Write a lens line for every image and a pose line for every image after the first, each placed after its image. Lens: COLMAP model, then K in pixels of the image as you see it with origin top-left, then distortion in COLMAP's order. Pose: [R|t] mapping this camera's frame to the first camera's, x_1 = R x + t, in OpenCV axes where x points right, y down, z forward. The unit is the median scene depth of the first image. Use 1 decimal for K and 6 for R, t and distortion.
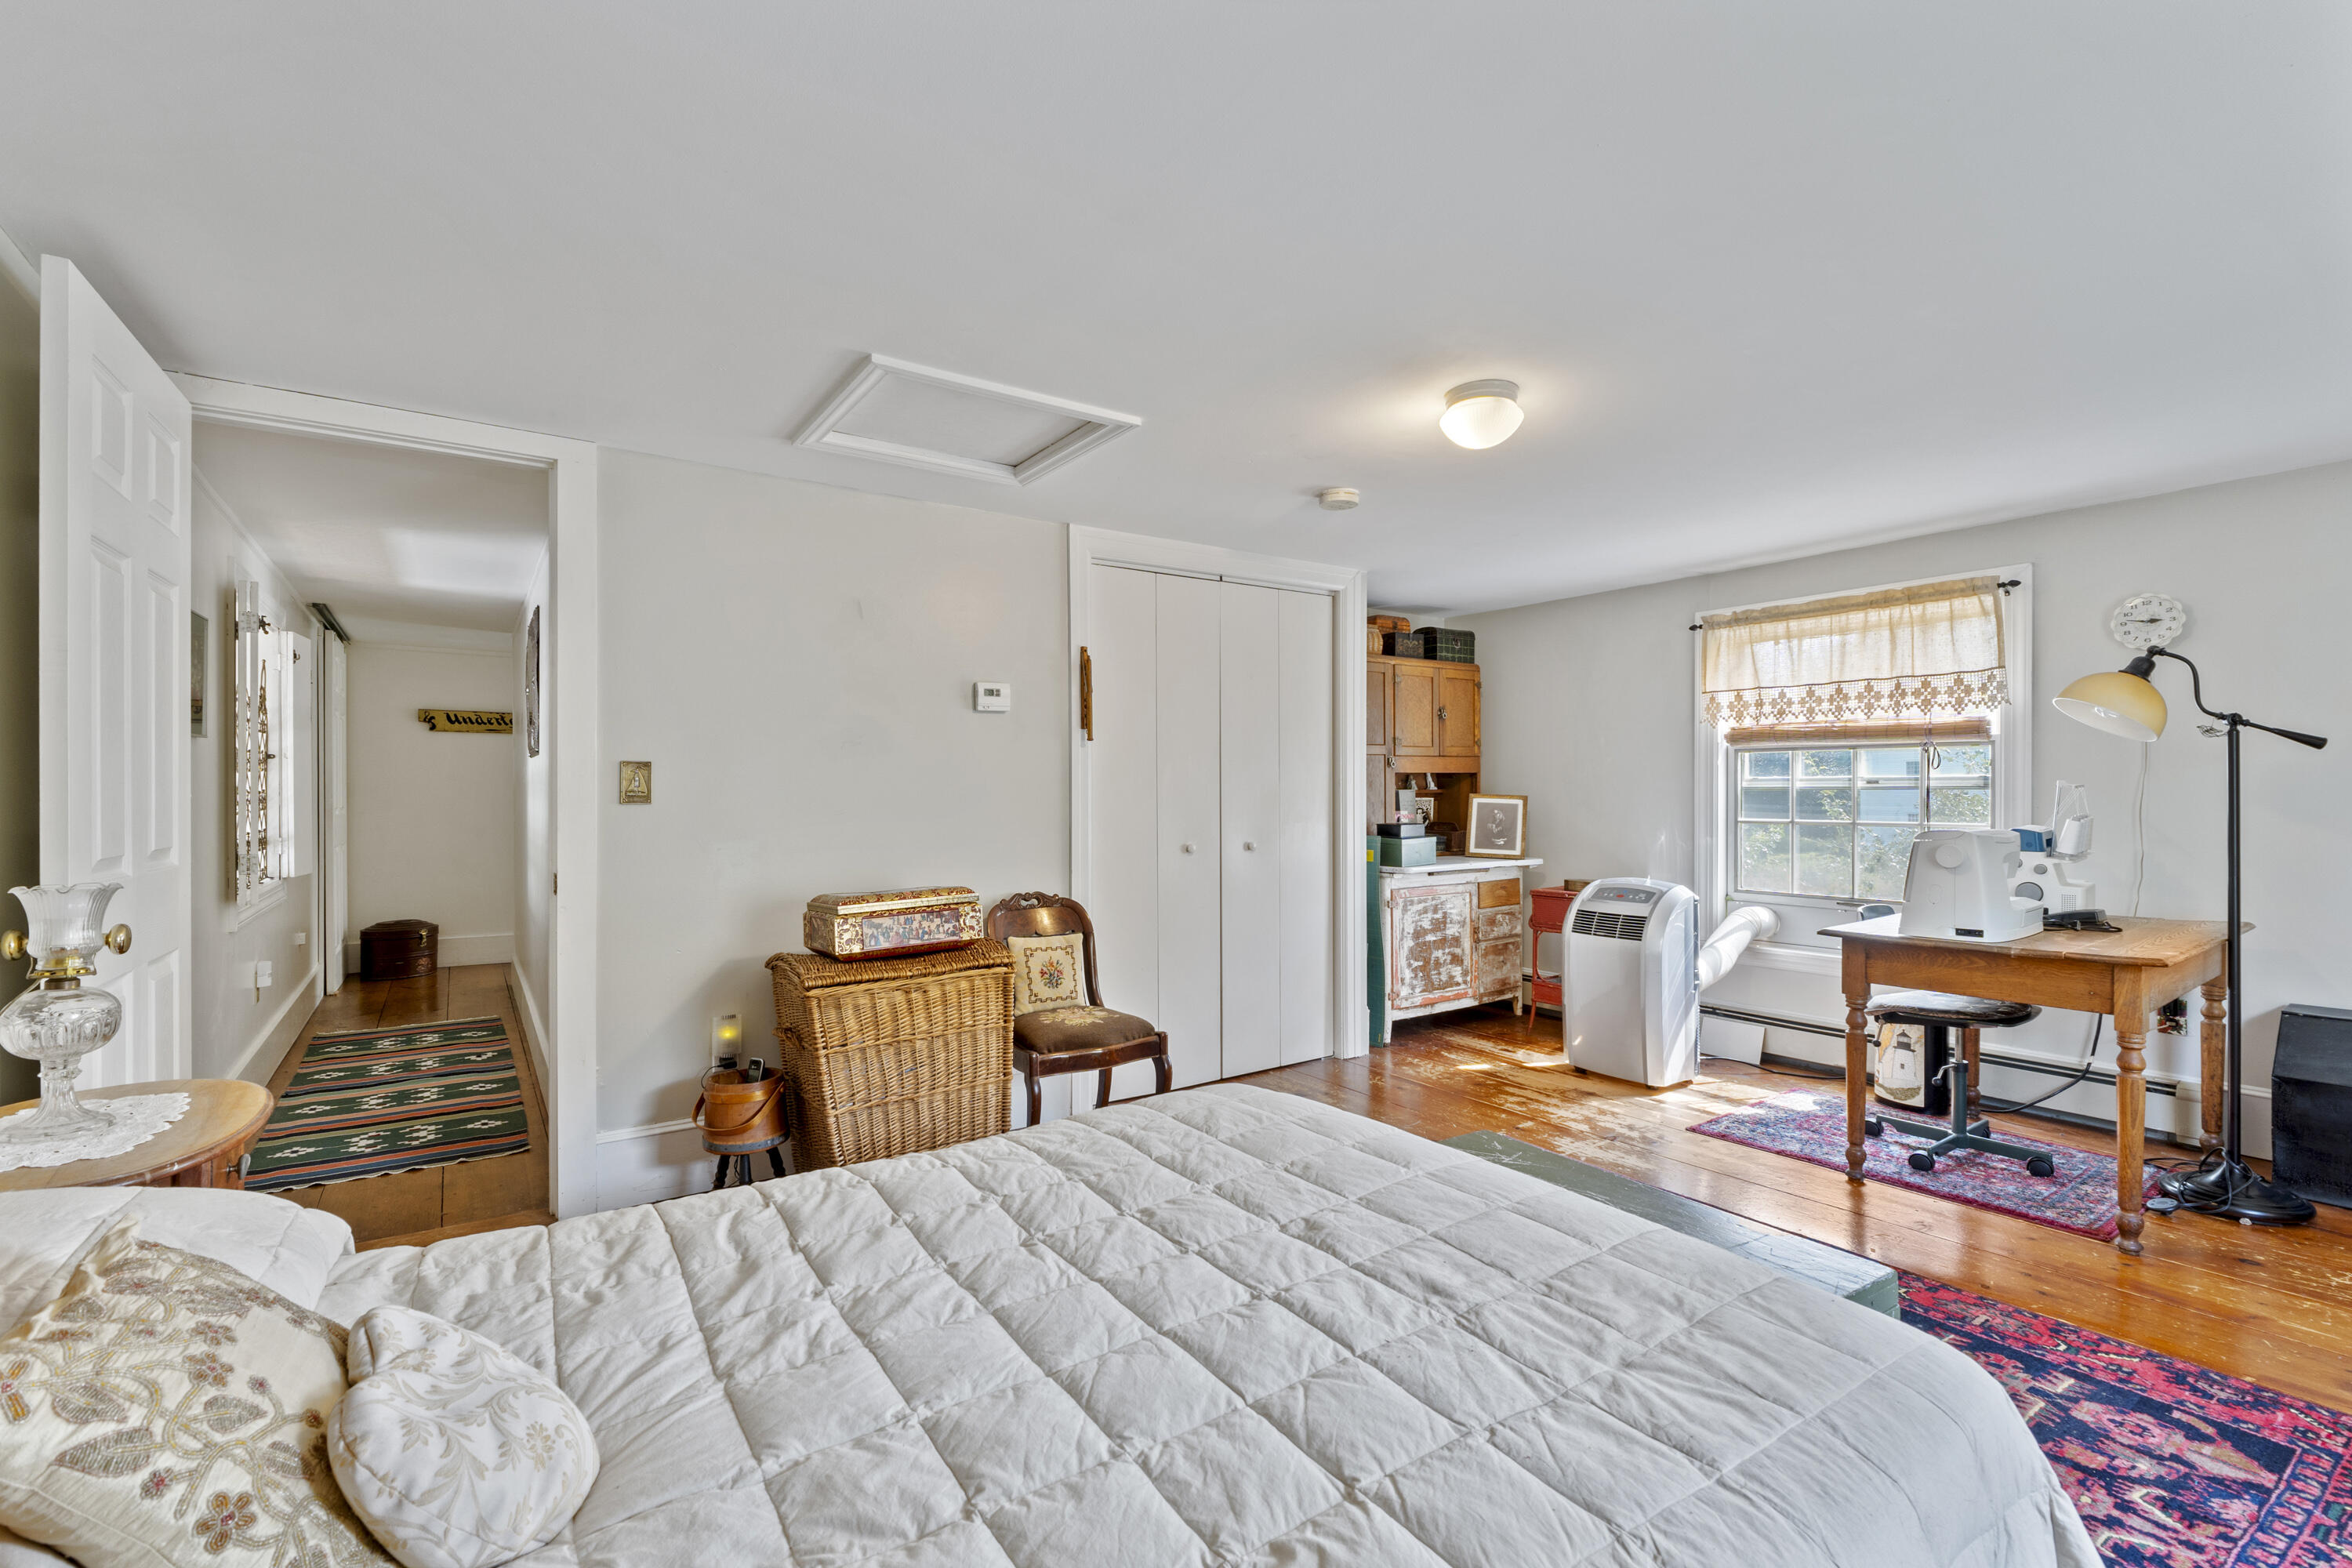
lens RADIAL K [[1011.9, 0, 1195.6], [0, 1011.9, 797.7], [0, 0, 1]] dist [-0.005022, -0.001311]
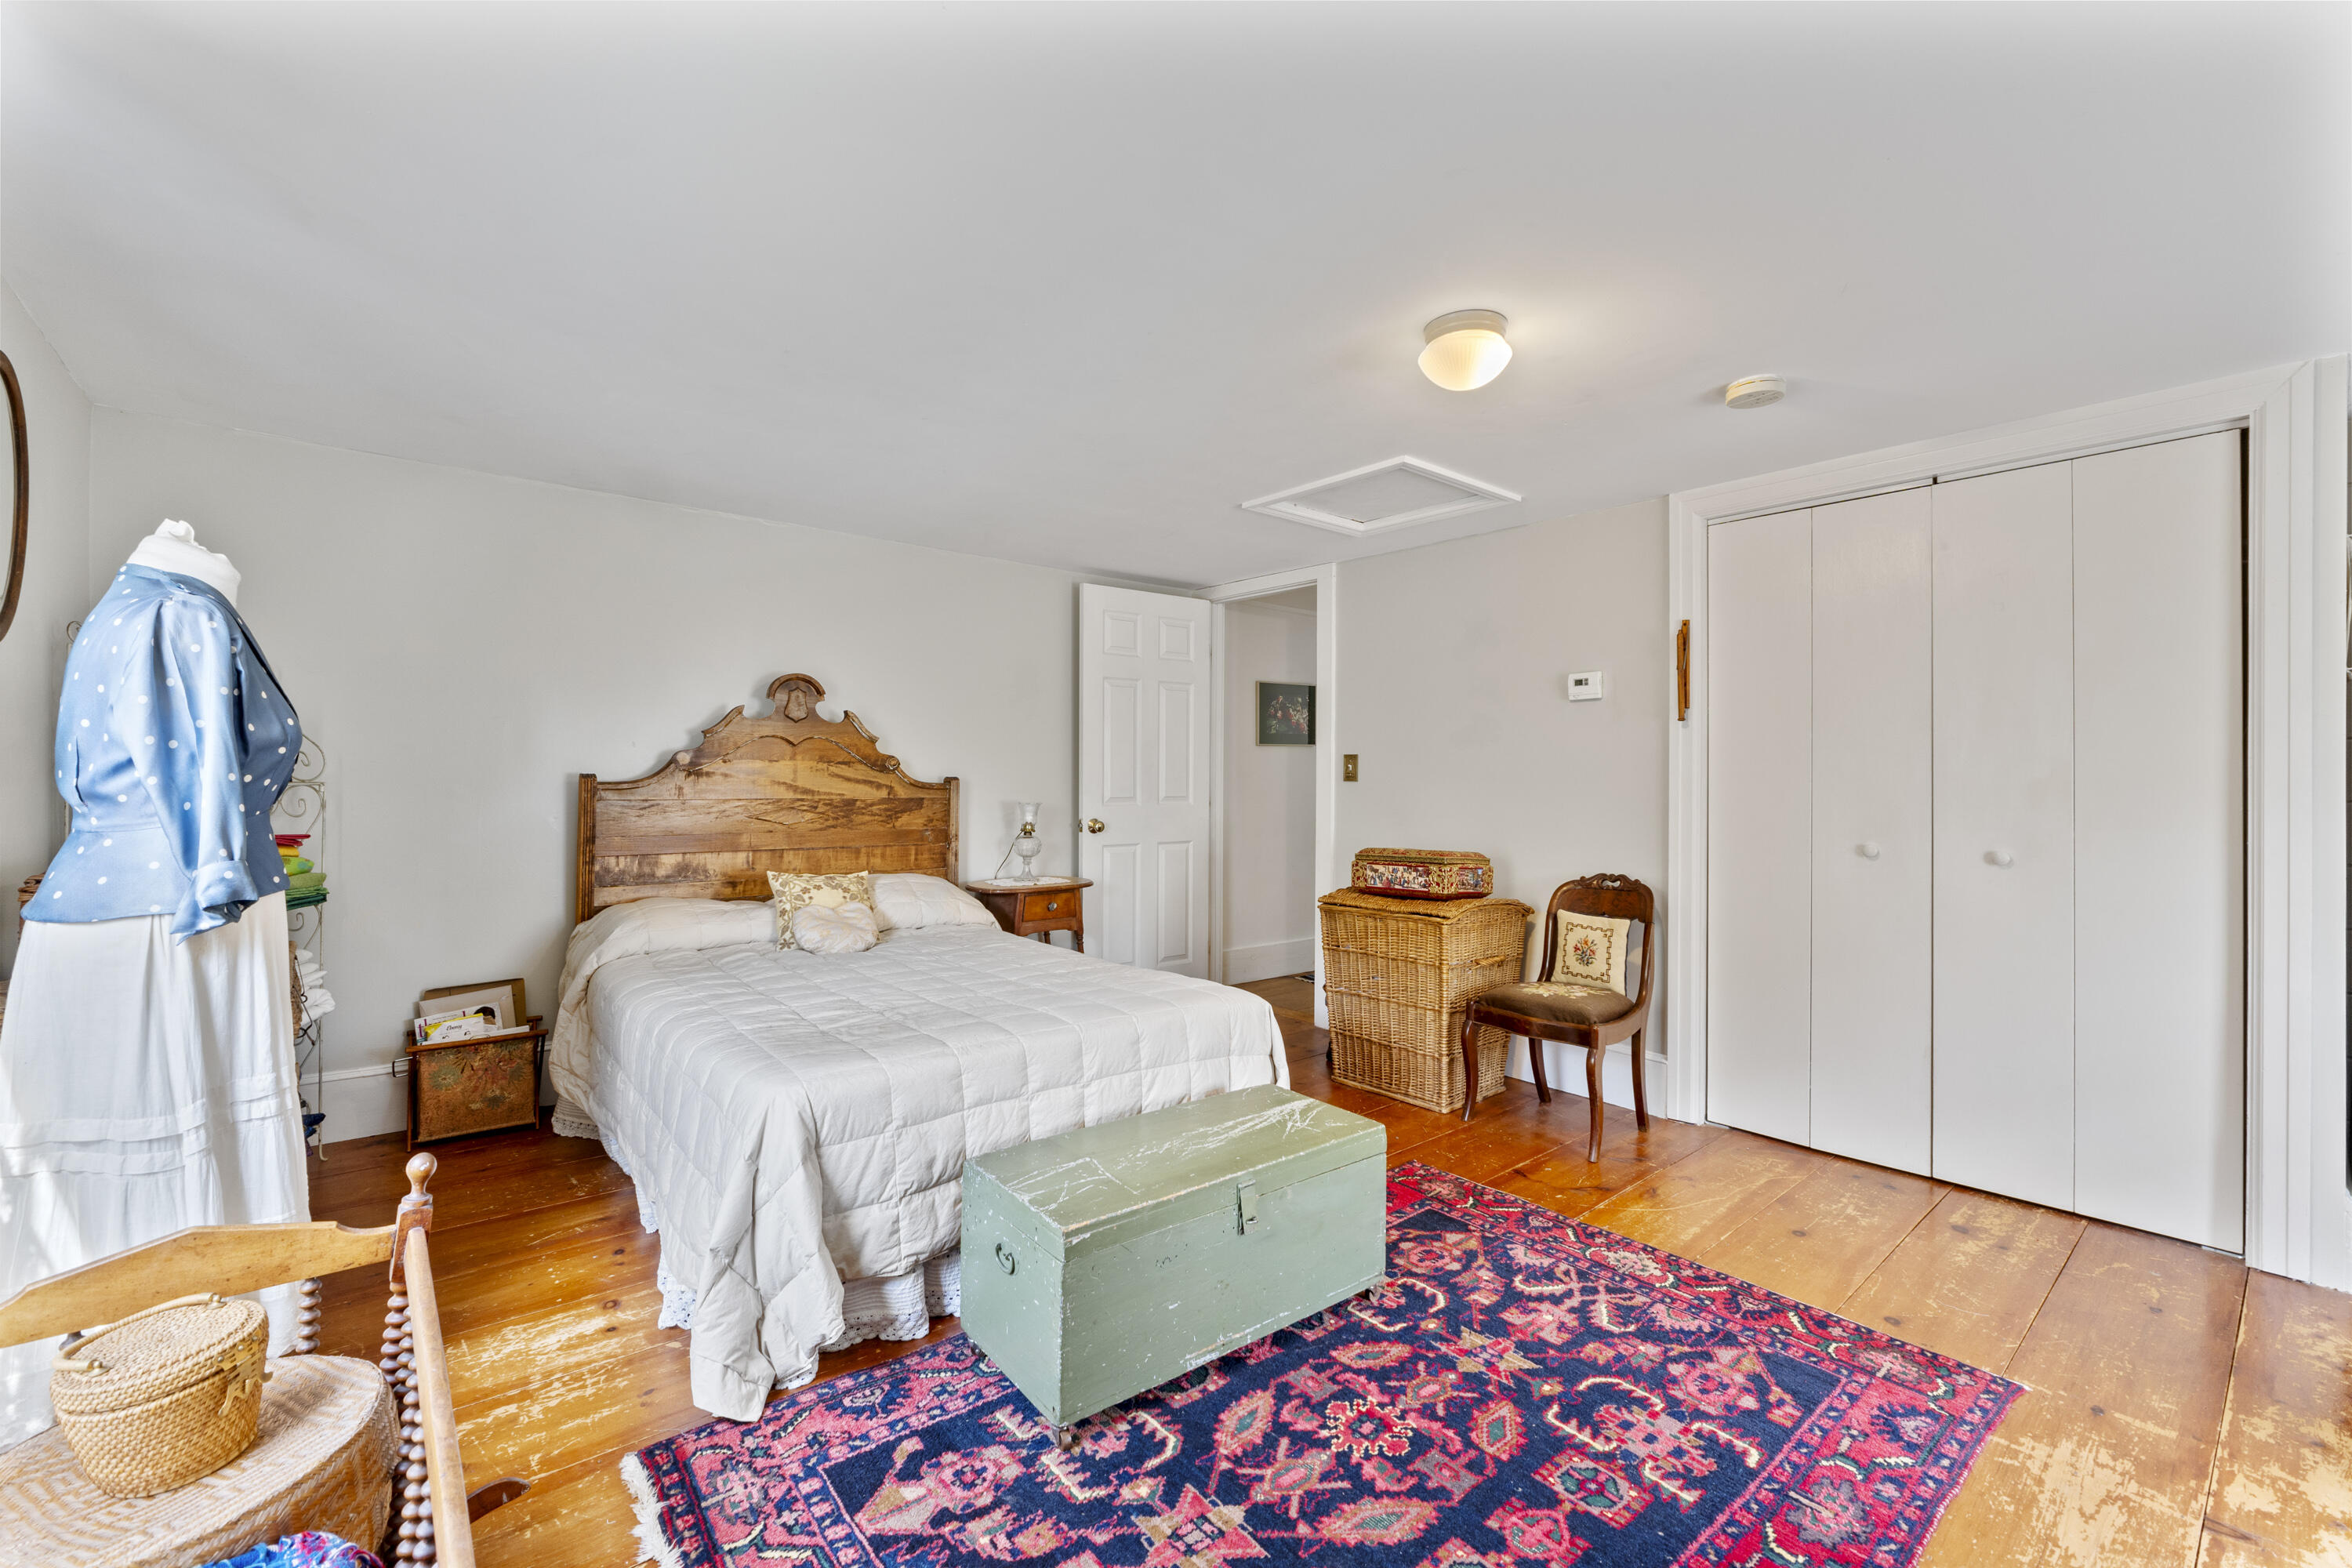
lens RADIAL K [[1011.9, 0, 1200.8], [0, 1011.9, 768.5], [0, 0, 1]] dist [-0.005022, -0.001311]
pose [[0.109800, -0.002632, -0.993950, 0.826666], [-0.011972, 0.999920, -0.003971, -0.003639], [0.993882, 0.012336, 0.109760, 0.488799]]
